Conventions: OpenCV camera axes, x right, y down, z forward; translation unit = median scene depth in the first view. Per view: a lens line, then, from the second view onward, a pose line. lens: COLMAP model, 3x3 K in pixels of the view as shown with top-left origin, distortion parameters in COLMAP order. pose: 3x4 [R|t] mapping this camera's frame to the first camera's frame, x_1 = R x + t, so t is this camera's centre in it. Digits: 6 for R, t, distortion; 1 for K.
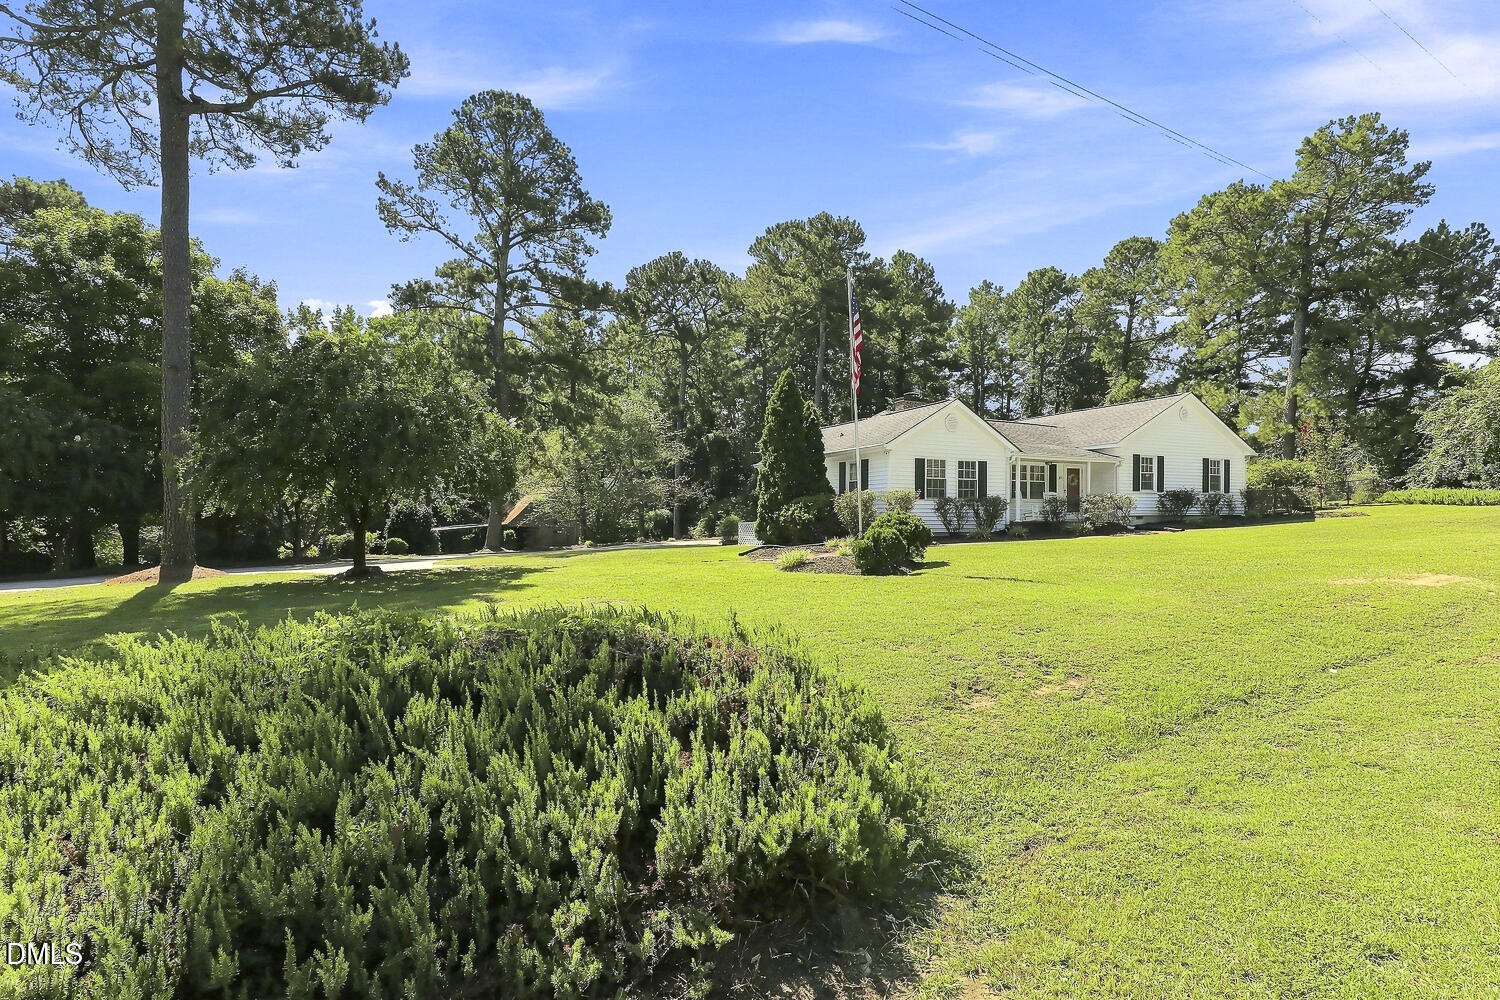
lens RADIAL K [[710.1, 0, 749.1], [0, 710.1, 523.7], [0, 0, 1]] dist [-0.000505, 0.000269]
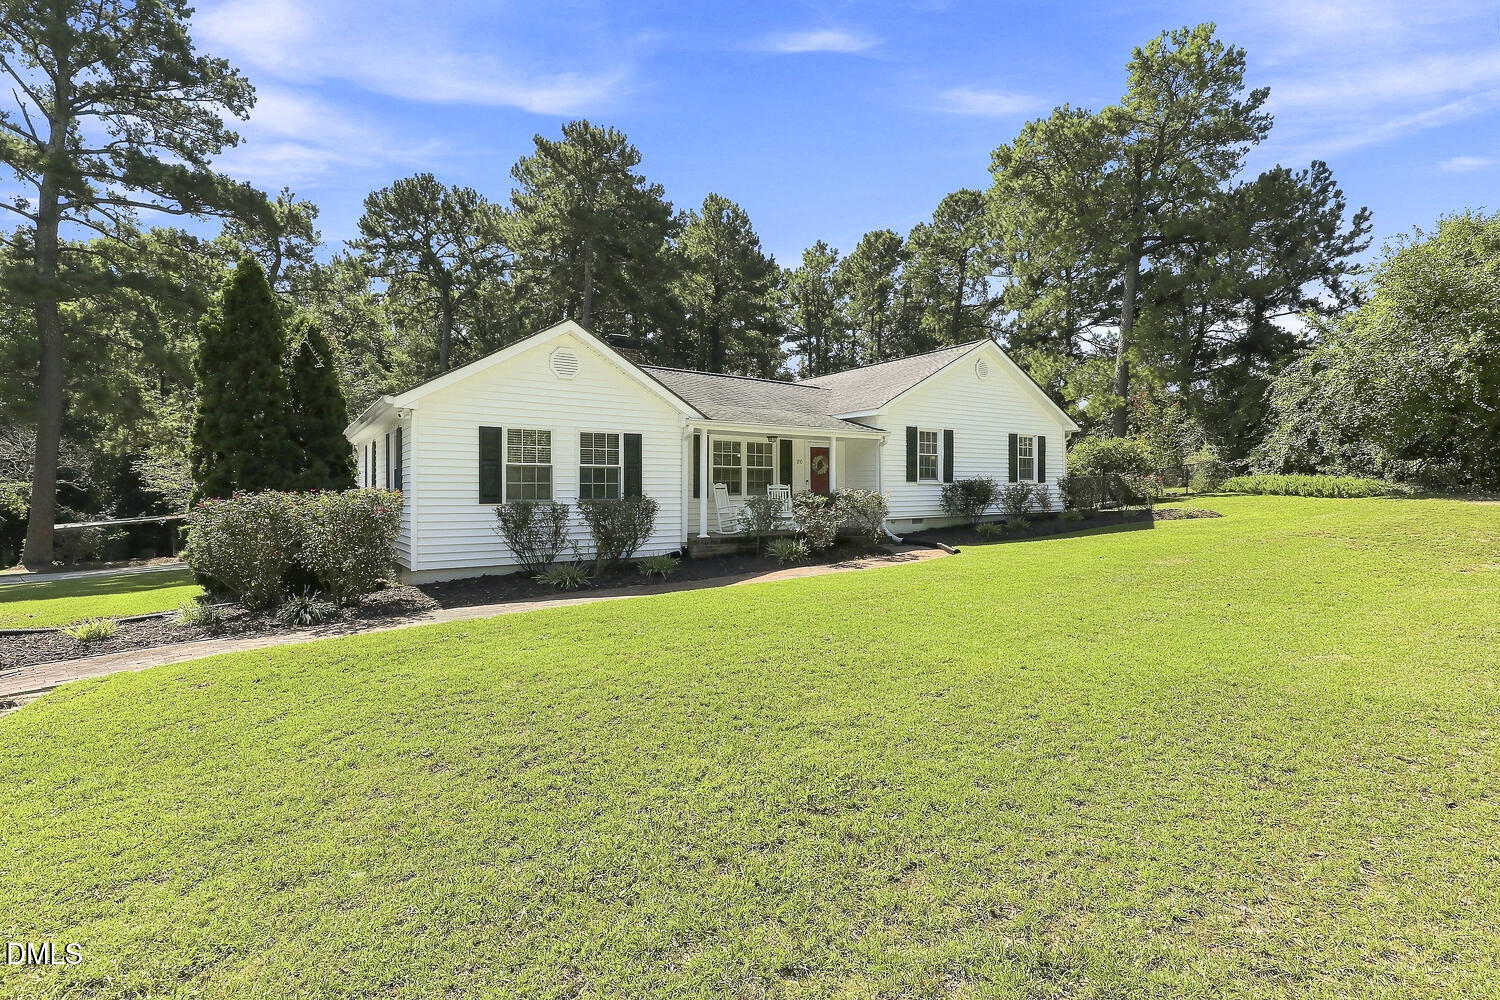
lens RADIAL K [[693.4, 0, 750.0], [0, 693.4, 500.0], [0, 0, 1]] dist [0.000204, -0.000238]
pose [[0.987662, -0.006936, 0.156450, 0.210420], [0.006984, 0.999976, 0.000245, -0.021586], [-0.156448, 0.000850, 0.987686, 0.273535]]
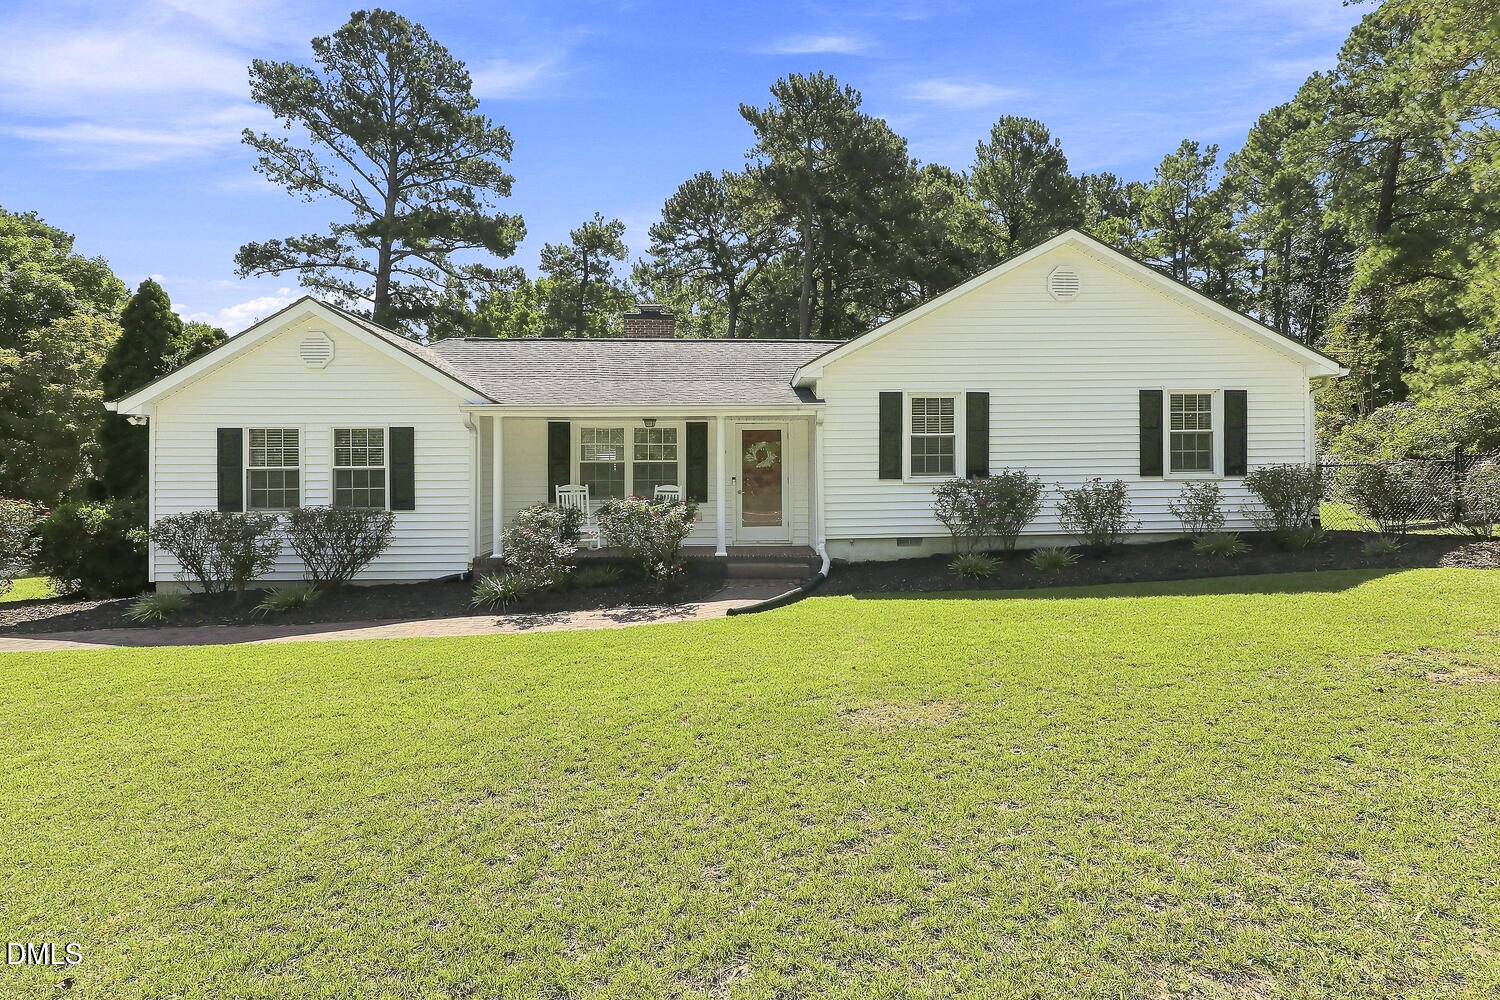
lens RADIAL K [[707.8, 0, 753.3], [0, 707.8, 474.5], [0, 0, 1]] dist [-0.000775, -0.000346]
pose [[0.914600, -0.007950, -0.404282, 0.456633], [0.005139, 0.999954, -0.008037, -0.032773], [0.404327, 0.005273, 0.914599, 0.421822]]
